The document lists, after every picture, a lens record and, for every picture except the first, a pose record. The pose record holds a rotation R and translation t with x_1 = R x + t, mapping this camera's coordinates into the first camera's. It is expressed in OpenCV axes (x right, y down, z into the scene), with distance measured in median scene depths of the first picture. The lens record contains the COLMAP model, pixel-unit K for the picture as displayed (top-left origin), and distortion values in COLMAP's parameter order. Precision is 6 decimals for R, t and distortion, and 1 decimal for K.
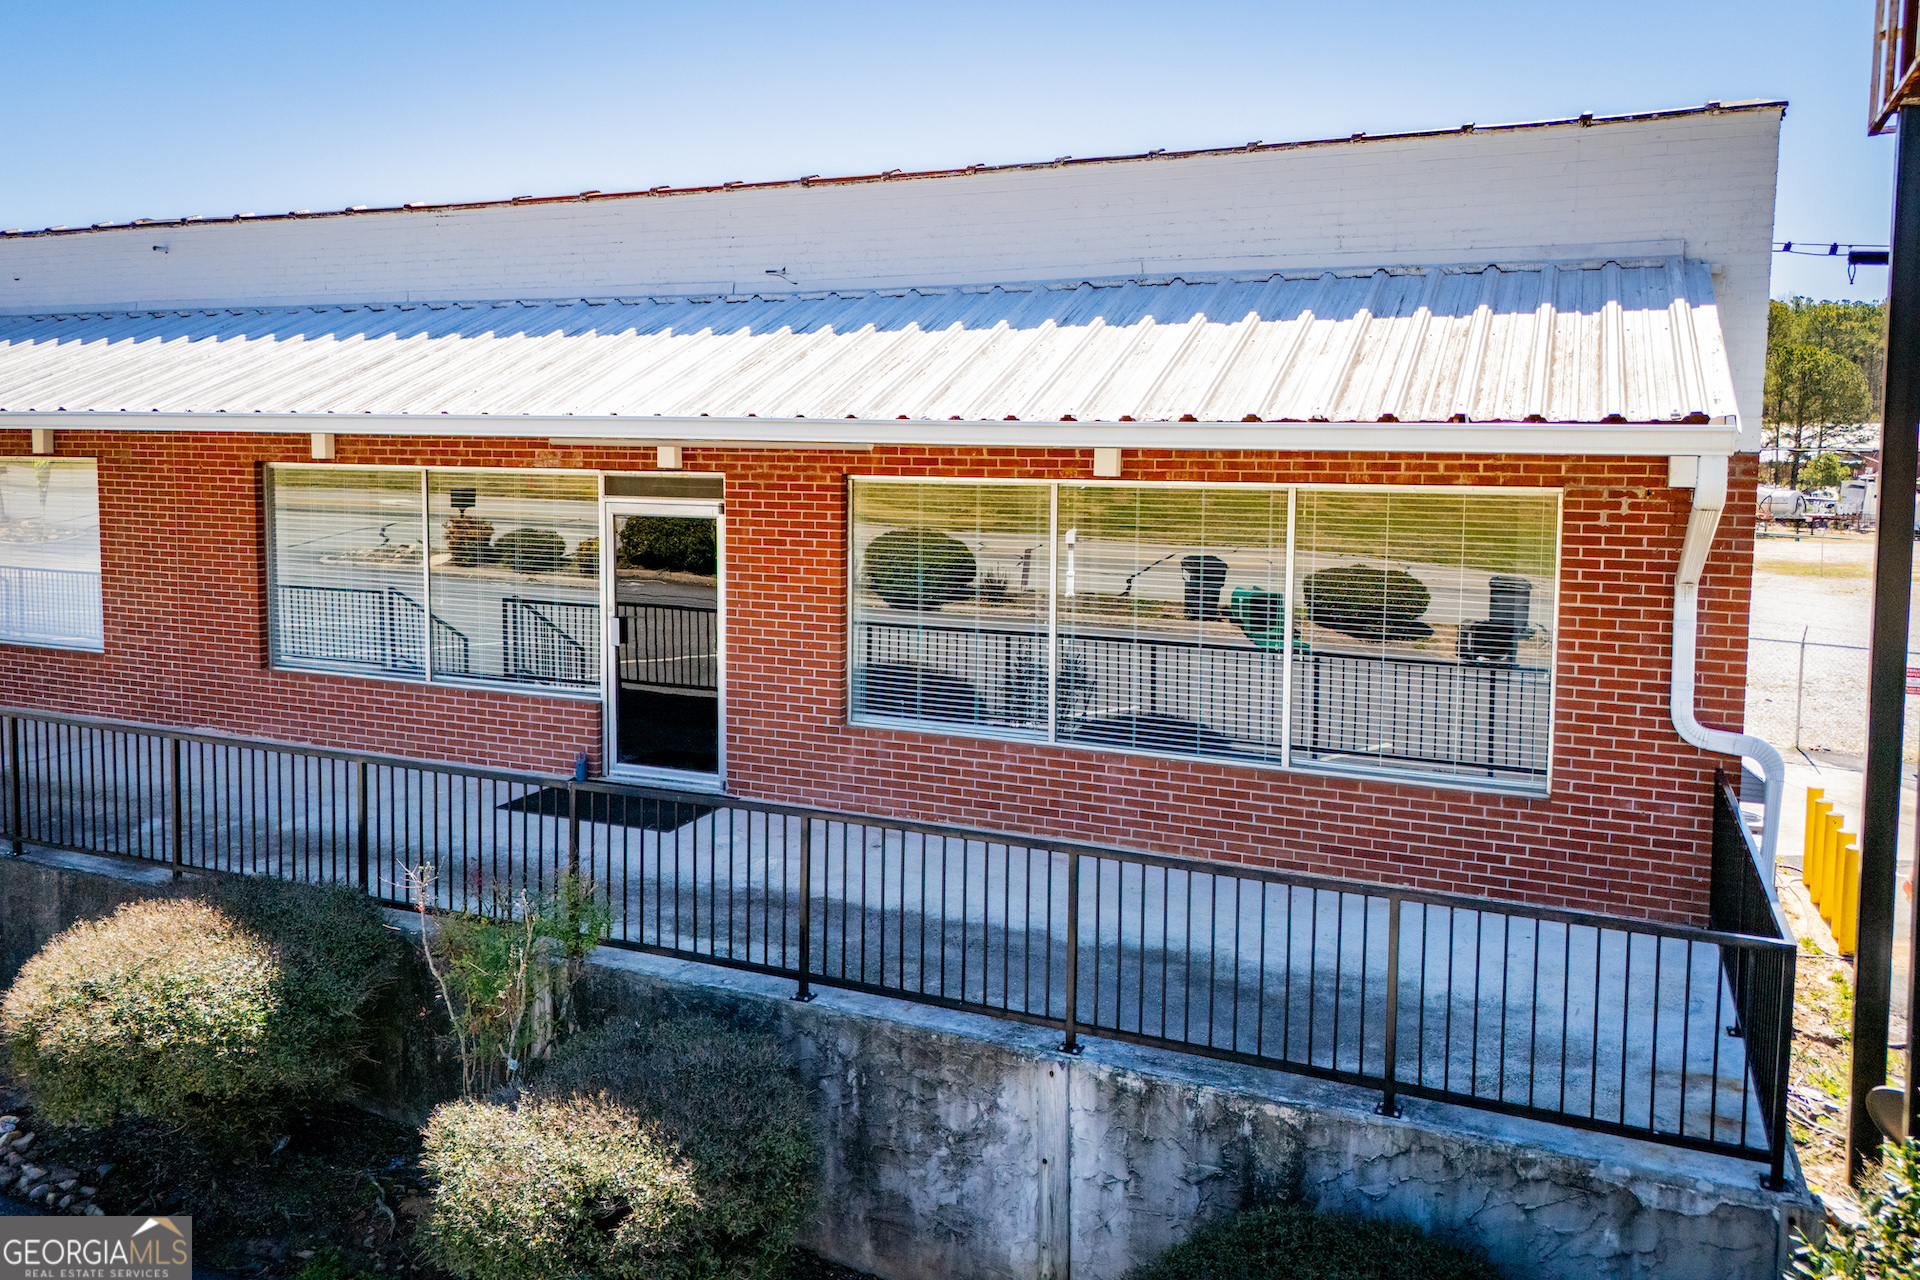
lens RADIAL K [[1410.6, 0, 969.7], [0, 1410.6, 550.7], [0, 0, 1]] dist [0.070344, -0.061738]
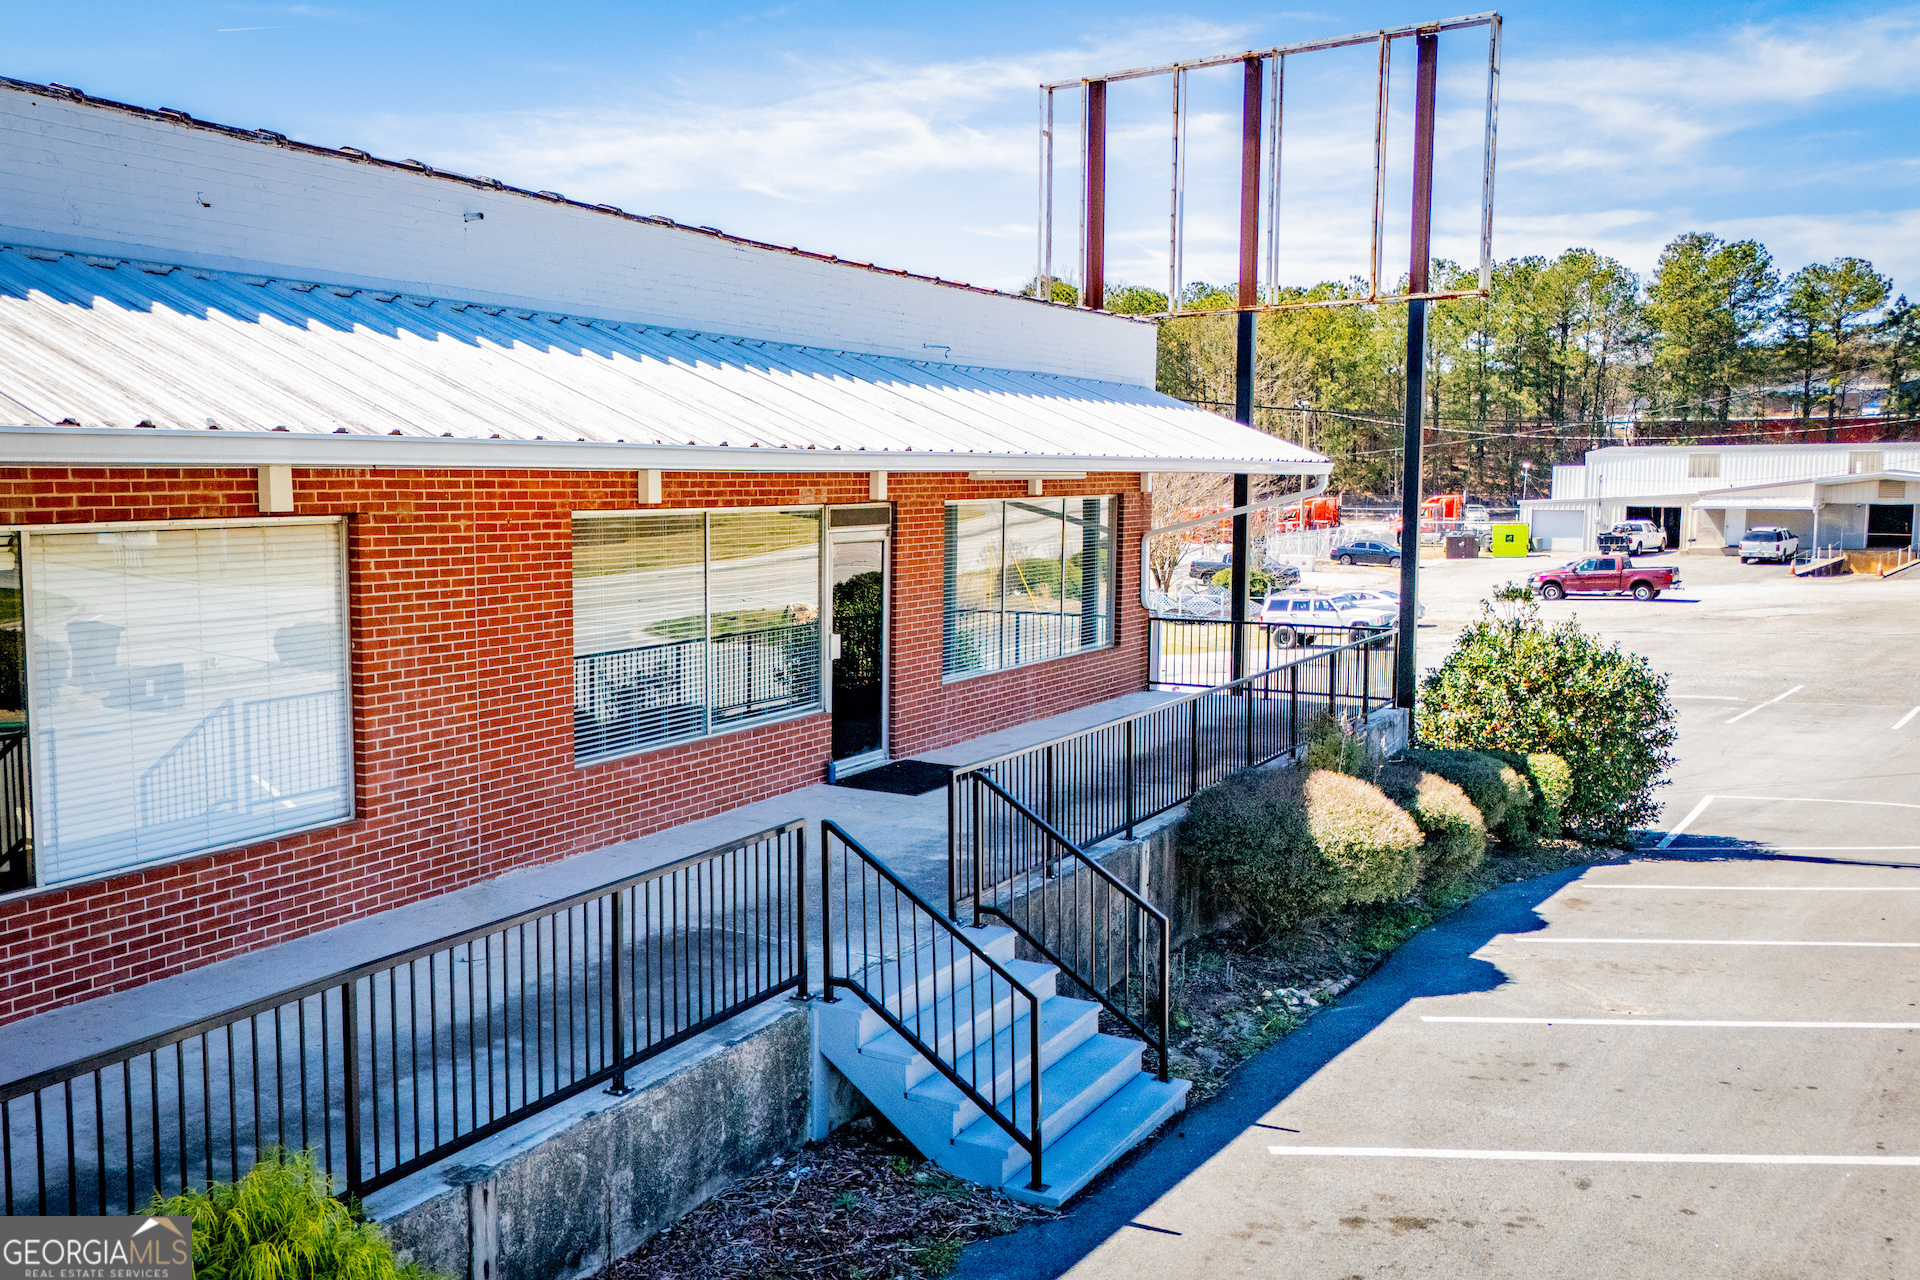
lens RADIAL K [[1688.8, 0, 793.1], [0, 1688.8, 659.5], [0, 0, 1]] dist [0.099848, -0.114217]
pose [[0.153961, -0.111776, 0.981734, -1.754056], [0.088973, 0.991113, 0.098891, -0.077094], [-0.984063, 0.072123, 0.162538, 0.904789]]
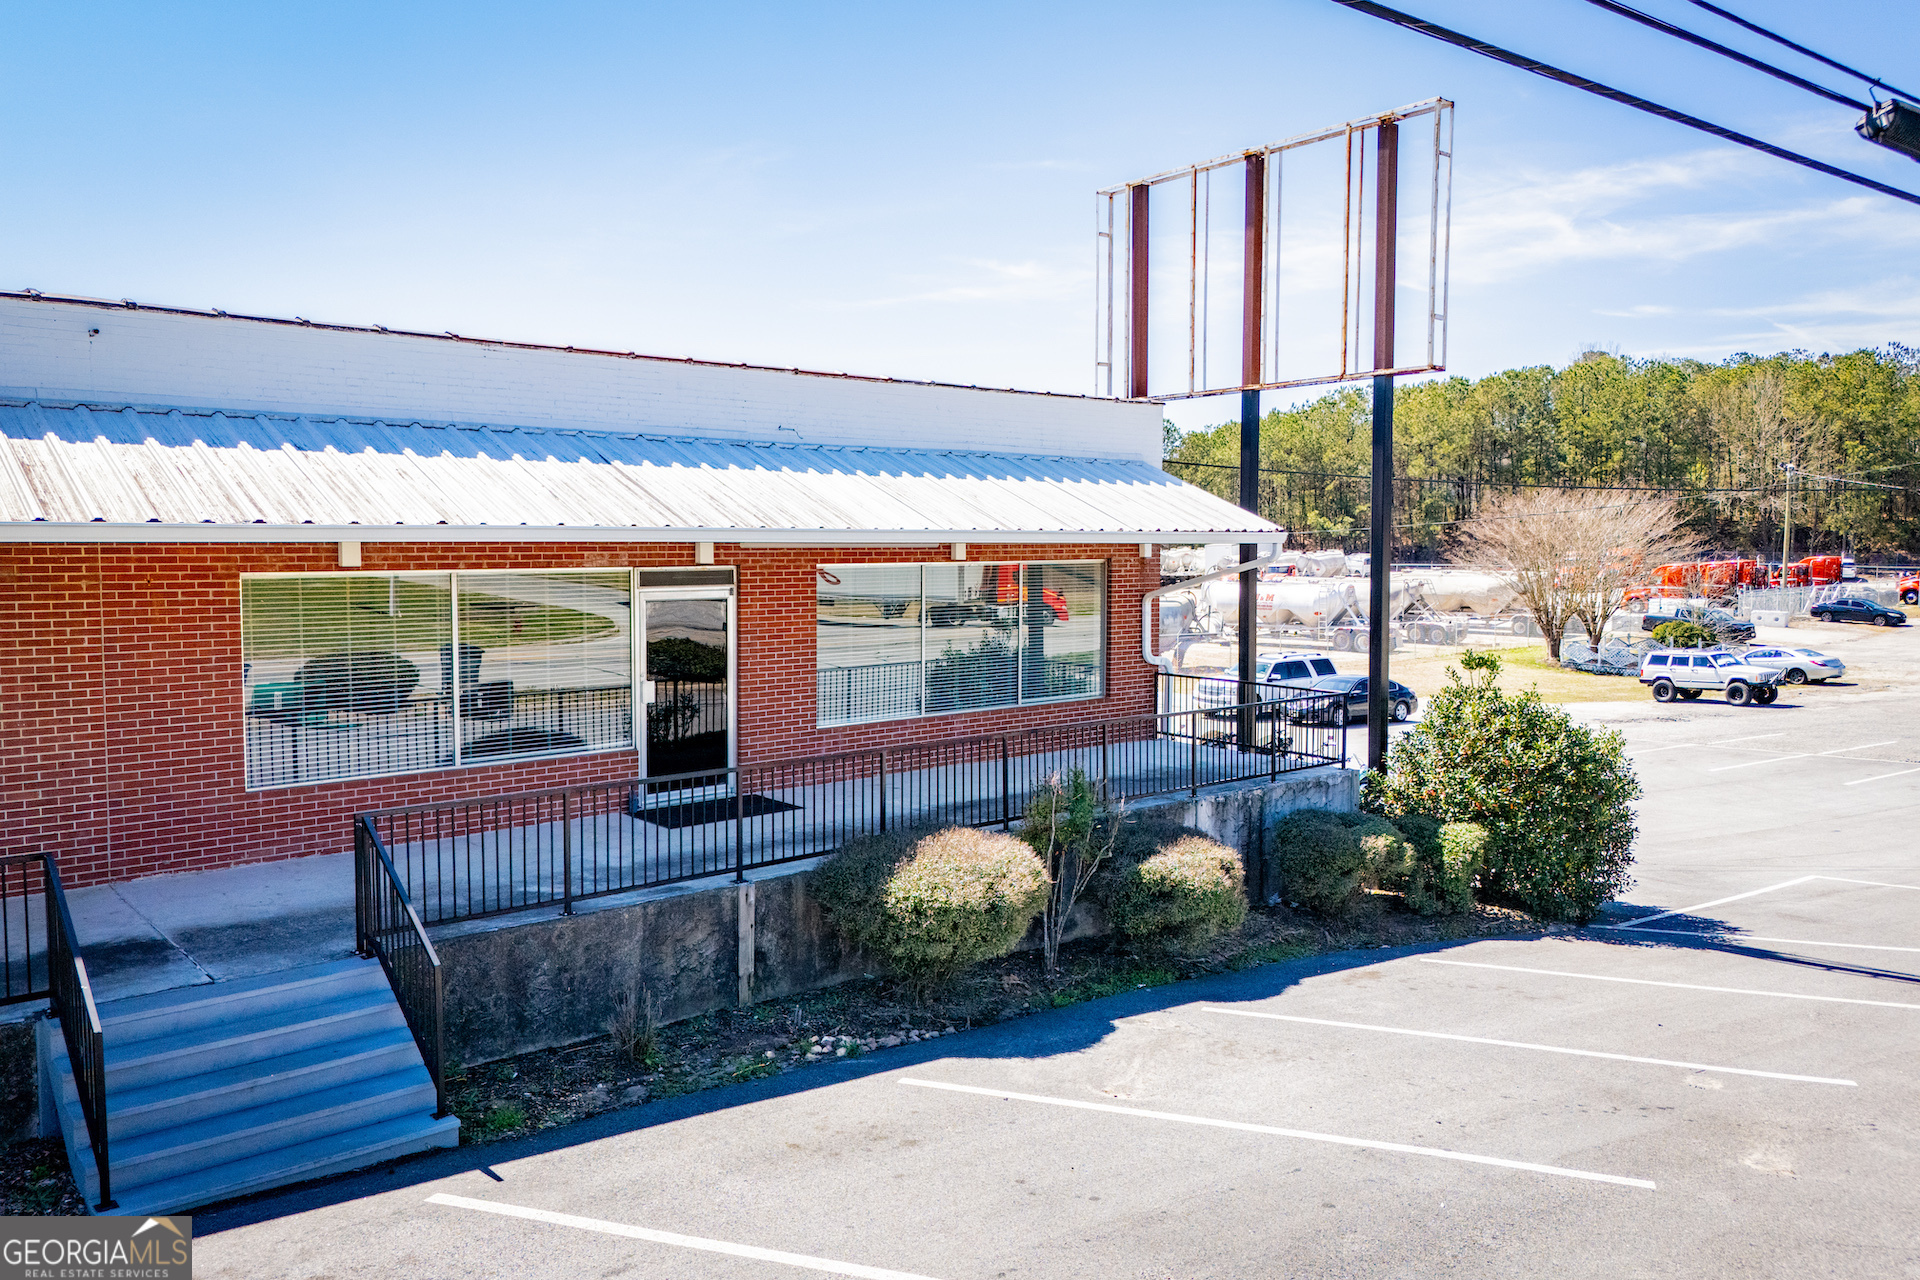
lens RADIAL K [[1413.4, 0, 969.3], [0, 1413.4, 634.5], [0, 0, 1]] dist [0.091074, -0.117643]
pose [[0.430328, -0.070207, 0.899938, -1.422897], [0.078833, 0.996085, 0.040011, -0.026602], [-0.899224, 0.053727, 0.434177, 0.195424]]
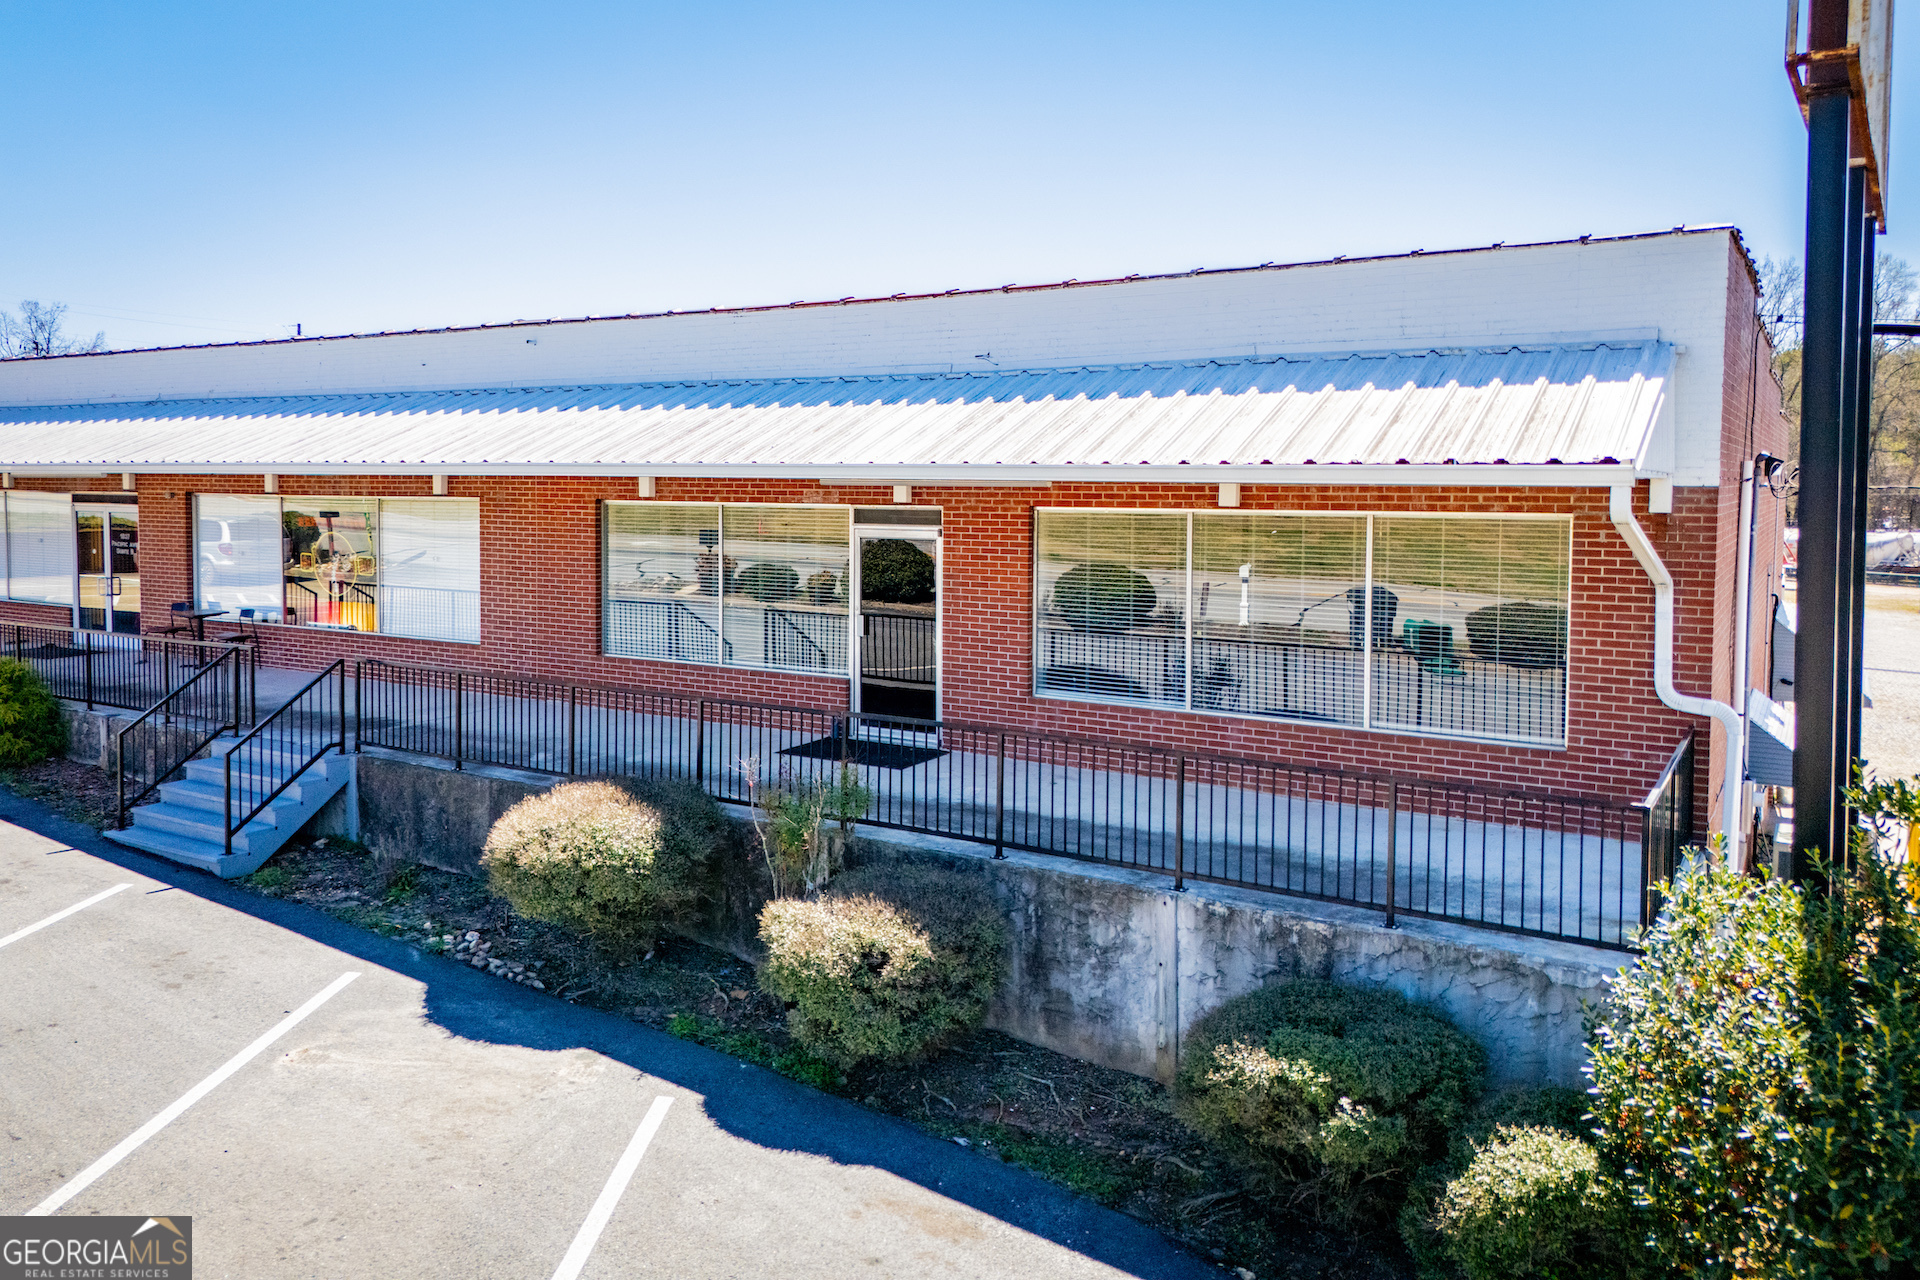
lens RADIAL K [[1410.6, 0, 969.7], [0, 1410.6, 550.7], [0, 0, 1]] dist [0.070344, -0.061738]
pose [[0.990152, 0.003883, -0.139941, 0.039402], [-0.008535, 0.999430, -0.032656, 0.031990], [0.139735, 0.033529, 0.989621, -0.322148]]
